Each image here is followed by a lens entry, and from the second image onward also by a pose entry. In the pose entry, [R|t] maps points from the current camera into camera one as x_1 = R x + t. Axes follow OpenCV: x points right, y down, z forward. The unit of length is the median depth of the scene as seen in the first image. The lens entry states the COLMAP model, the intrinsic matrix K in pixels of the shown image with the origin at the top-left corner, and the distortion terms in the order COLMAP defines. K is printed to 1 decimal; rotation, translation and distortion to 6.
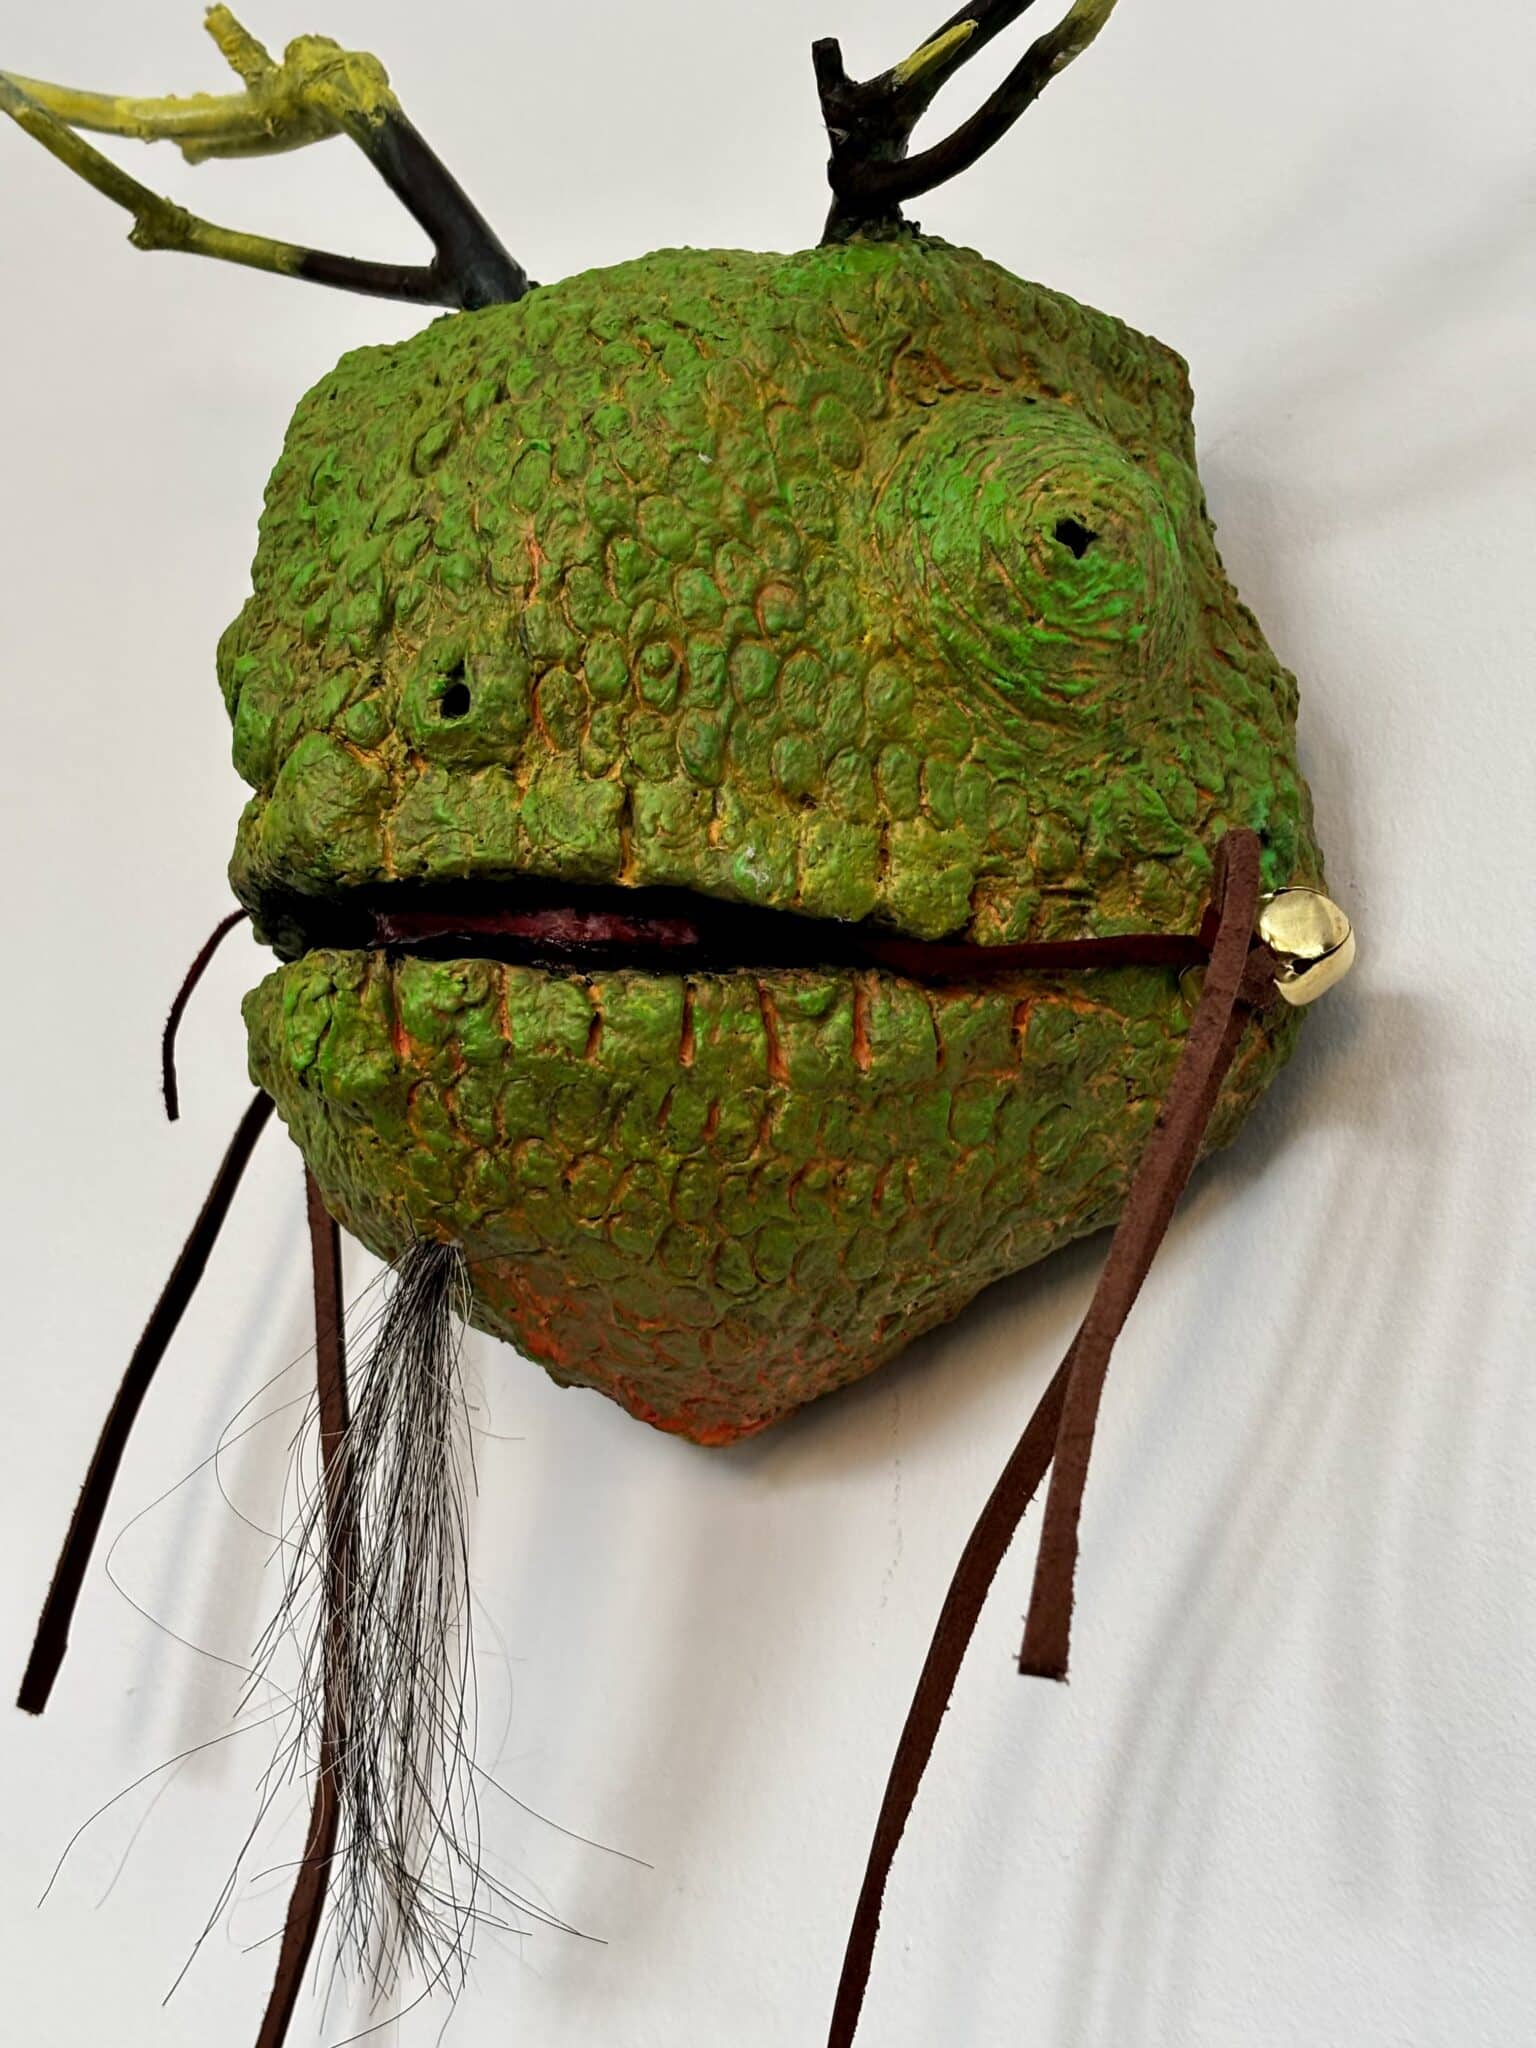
lens RADIAL K [[3079.6, 0, 782.4], [0, 3079.6, 1020.5], [0, 0, 1]] dist [0.257342, -1.052975]
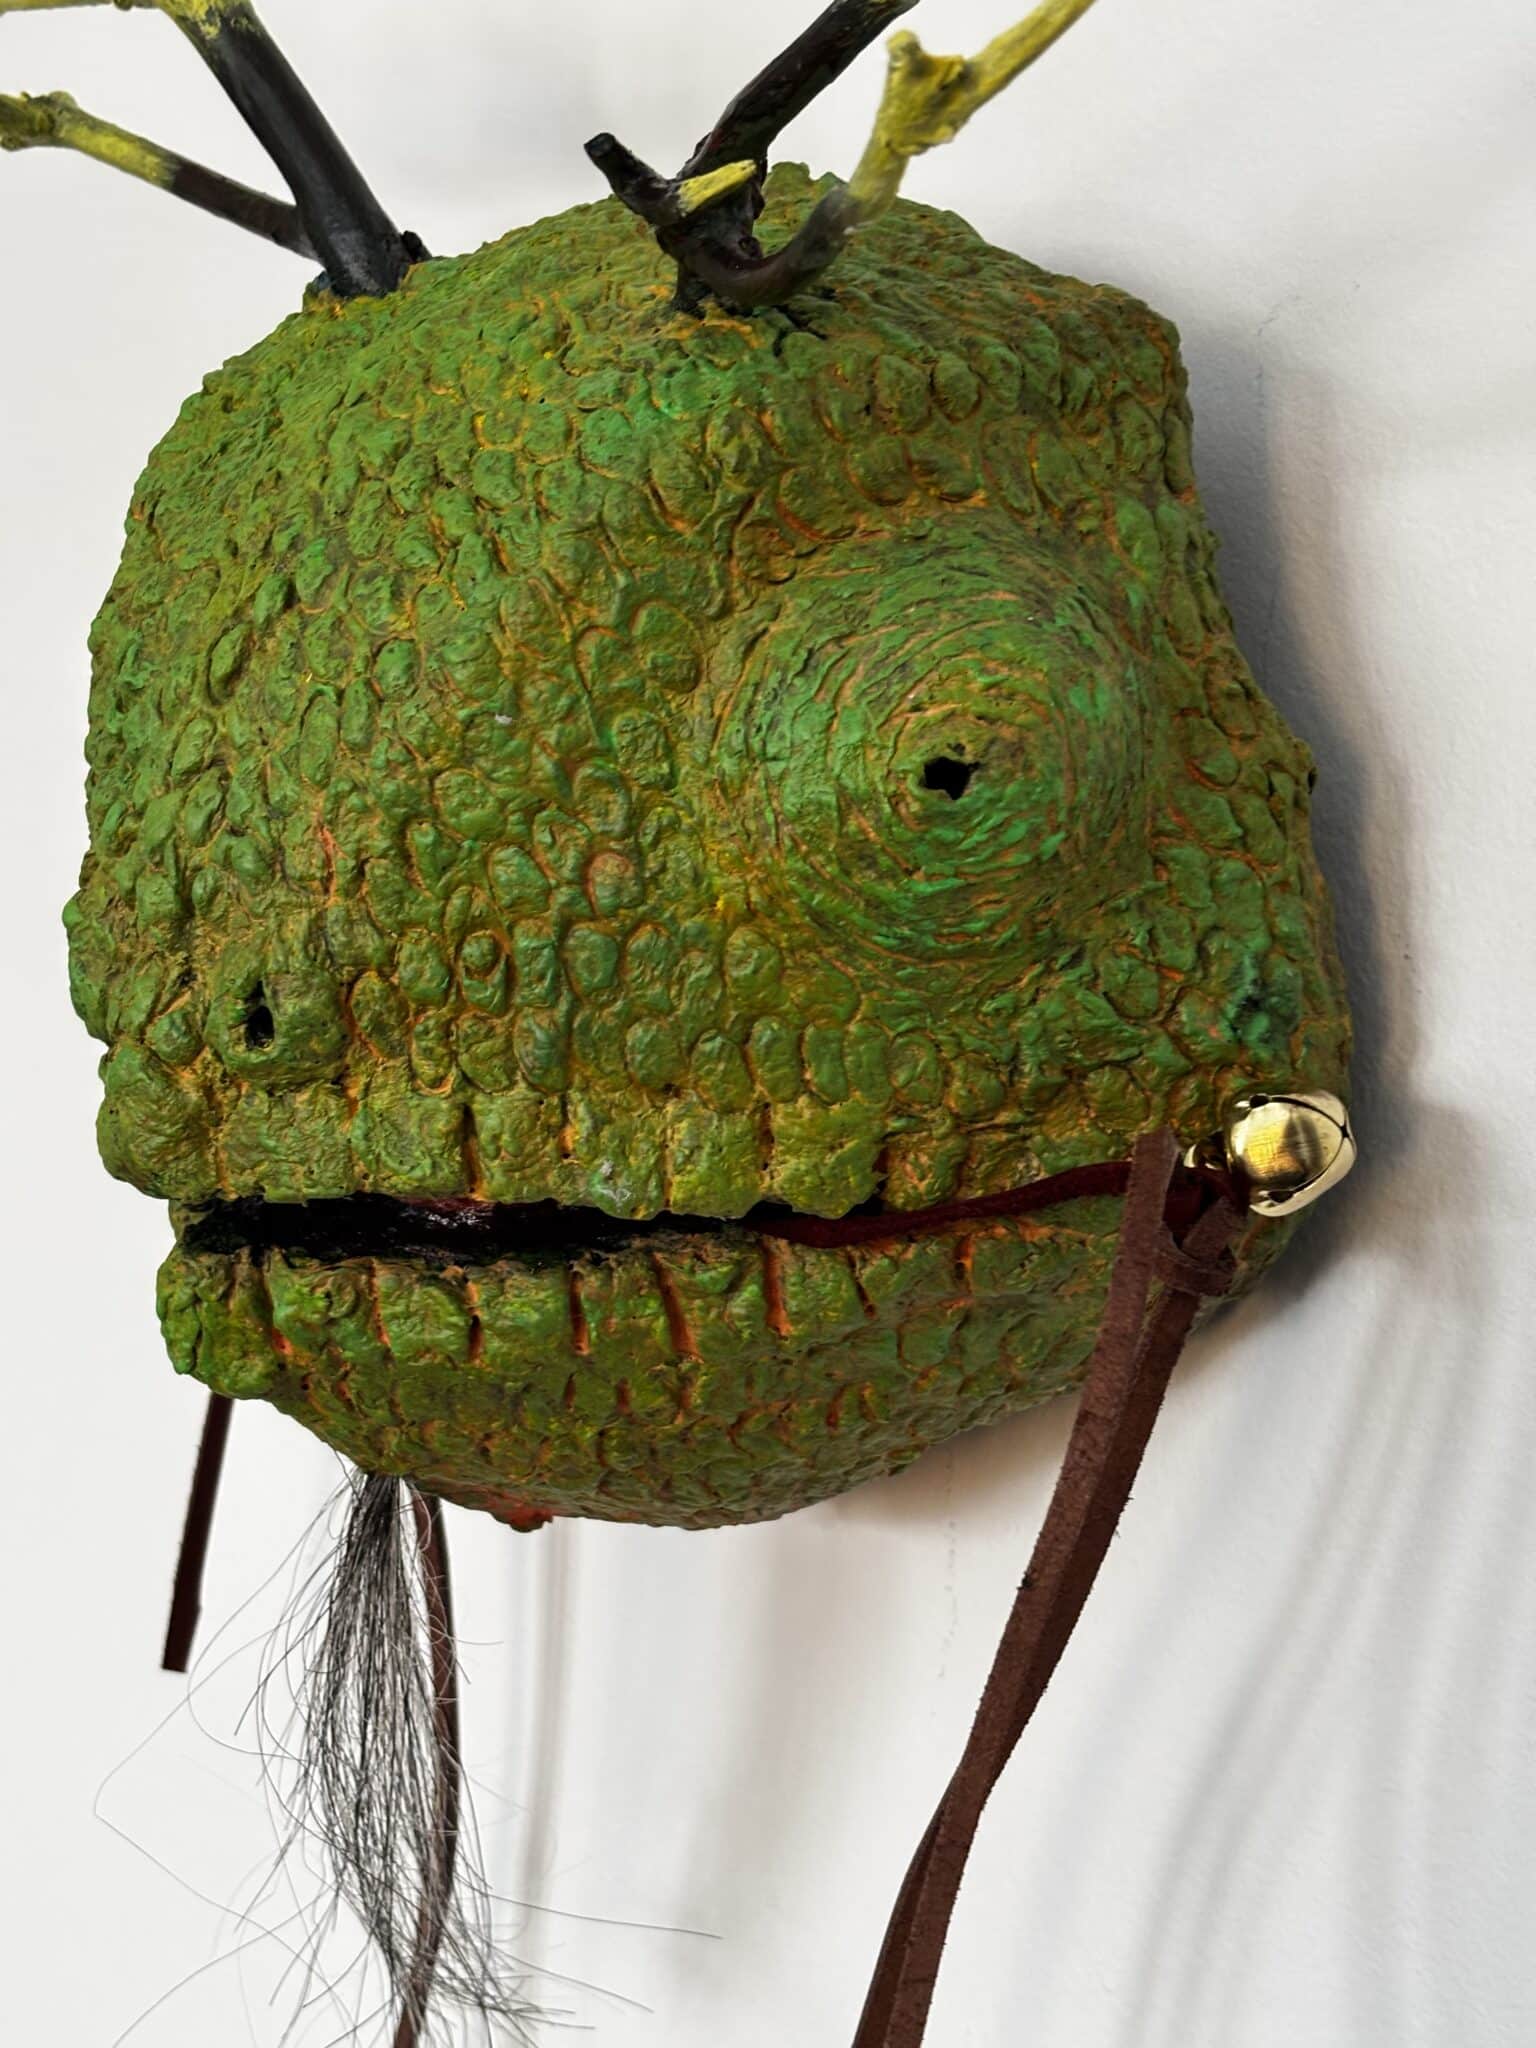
lens RADIAL K [[3079.6, 0, 782.4], [0, 3079.6, 1020.5], [0, 0, 1]] dist [0.257342, -1.052975]
pose [[0.975690, -0.036694, -0.216064, 0.226644], [0.115184, 0.924595, 0.363121, -0.400797], [0.186447, -0.379180, 0.906344, 0.222300]]
